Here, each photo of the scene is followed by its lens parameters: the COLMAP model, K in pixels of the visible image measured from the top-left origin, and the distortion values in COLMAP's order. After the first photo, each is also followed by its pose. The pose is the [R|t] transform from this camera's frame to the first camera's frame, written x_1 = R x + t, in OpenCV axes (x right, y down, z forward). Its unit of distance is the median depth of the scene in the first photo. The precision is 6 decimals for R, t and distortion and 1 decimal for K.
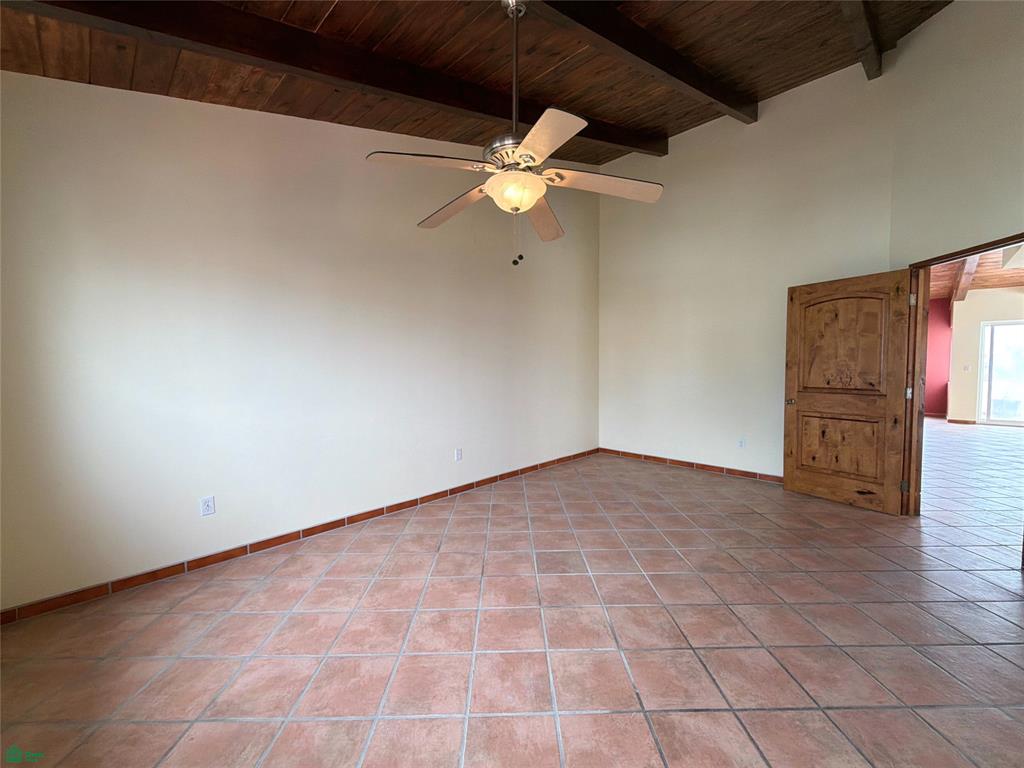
lens RADIAL K [[409.1, 0, 512.4], [0, 409.1, 385.7], [0, 0, 1]] dist [-0.000784, -0.000242]
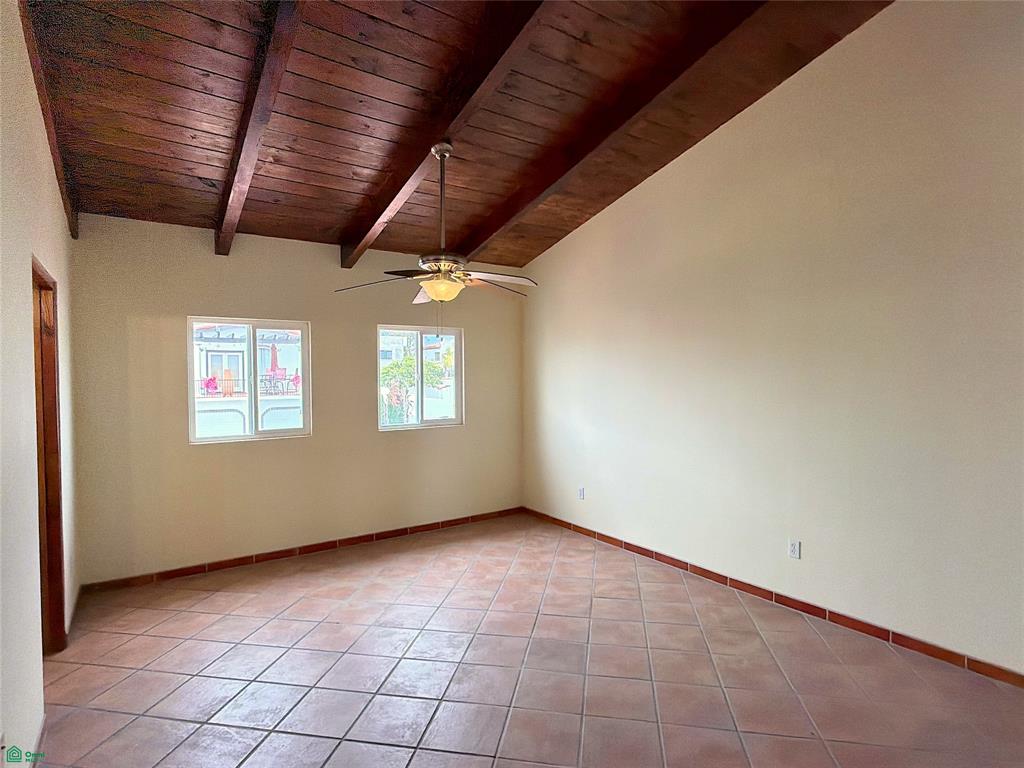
lens RADIAL K [[531.4, 0, 512.1], [0, 531.4, 388.0], [0, 0, 1]] dist [-0.001036, 0.000060]
pose [[-0.181428, 0.033844, -0.982822, 1.234072], [-0.045248, 0.998062, 0.042721, -0.164027], [0.982363, 0.052221, -0.179545, 1.125808]]
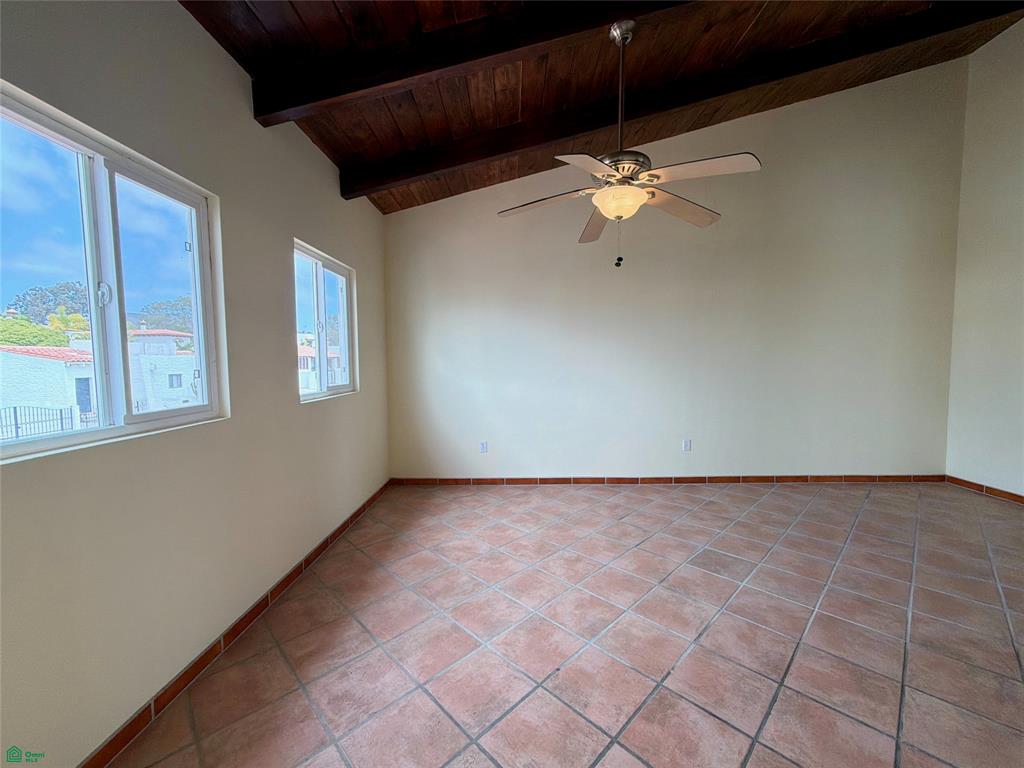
lens RADIAL K [[407.9, 0, 512.0], [0, 407.9, 384.0], [0, 0, 1]] dist [0.000248, -0.000147]
pose [[0.689655, 0.042684, -0.722879, 0.465184], [-0.032477, 0.999080, 0.028009, 0.007563], [0.723410, 0.004160, 0.690406, 0.001383]]
